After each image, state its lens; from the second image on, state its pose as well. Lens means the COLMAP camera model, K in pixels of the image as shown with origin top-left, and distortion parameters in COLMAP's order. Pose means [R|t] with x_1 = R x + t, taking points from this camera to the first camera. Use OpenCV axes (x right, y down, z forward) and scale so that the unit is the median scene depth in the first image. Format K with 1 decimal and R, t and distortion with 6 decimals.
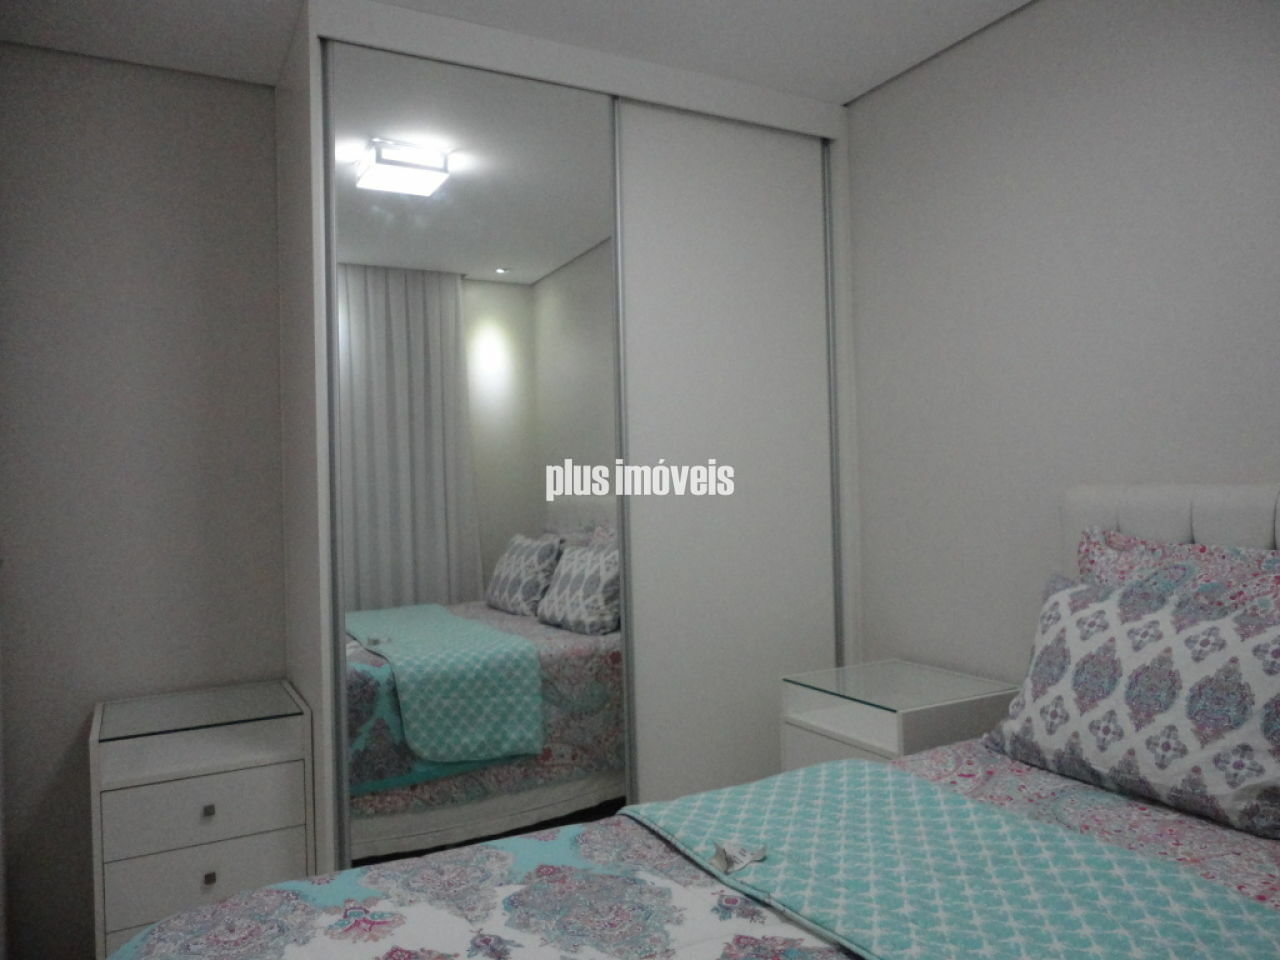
lens RADIAL K [[939.2, 0, 640.0], [0, 939.2, 480.0], [0, 0, 1]] dist [-0.005748, -0.001550]
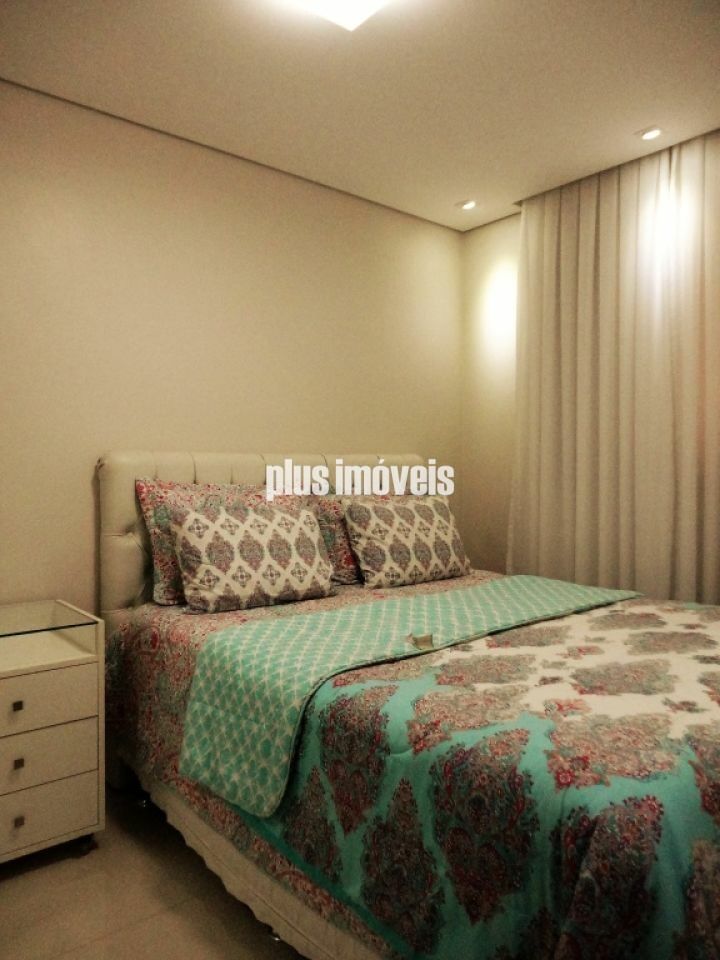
lens RADIAL K [[704.4, 0, 360.0], [0, 704.4, 480.0], [0, 0, 1]] dist [-0.005748, -0.001550]
pose [[-0.224017, 0.008993, 0.974544, -1.181699], [-0.002681, 0.999948, -0.009844, 0.102476], [-0.974581, -0.004818, -0.223982, 1.399080]]
